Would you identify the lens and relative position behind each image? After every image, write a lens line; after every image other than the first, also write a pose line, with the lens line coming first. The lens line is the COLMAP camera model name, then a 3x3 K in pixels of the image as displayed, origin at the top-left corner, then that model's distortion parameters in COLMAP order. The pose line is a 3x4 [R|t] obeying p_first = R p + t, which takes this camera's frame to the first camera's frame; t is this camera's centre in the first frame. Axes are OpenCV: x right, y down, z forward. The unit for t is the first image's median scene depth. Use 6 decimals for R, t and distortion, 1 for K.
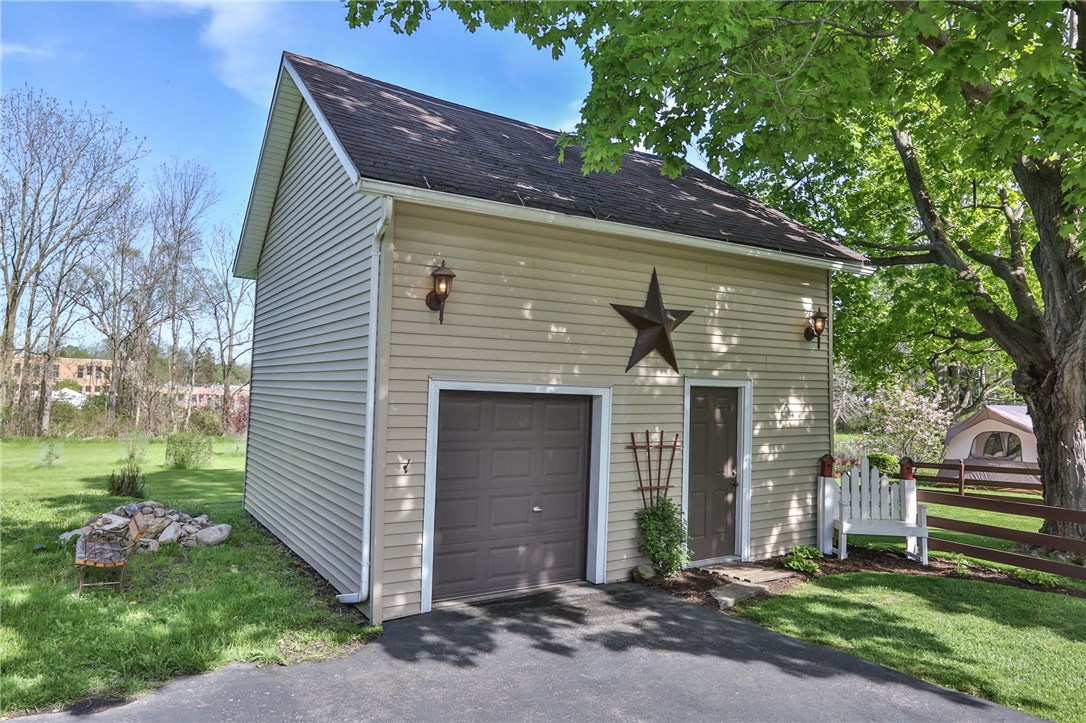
lens RADIAL K [[693.4, 0, 543.0], [0, 693.4, 361.5], [0, 0, 1]] dist [-0.000235, 0.001264]
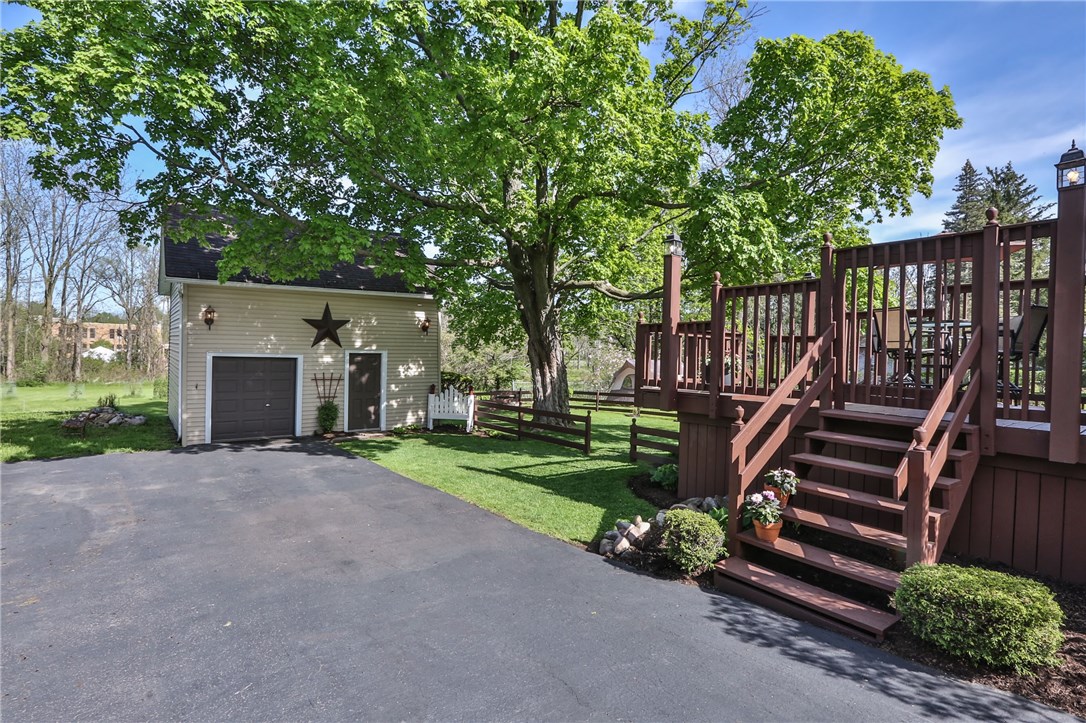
lens RADIAL K [[518.7, 0, 543.0], [0, 518.7, 361.5], [0, 0, 1]] dist [-0.047945, 0.012670]
pose [[0.993464, -0.003738, 0.114081, 0.263764], [-0.004245, 0.997562, 0.069657, -0.023507], [-0.114063, -0.069686, 0.991026, -0.305596]]
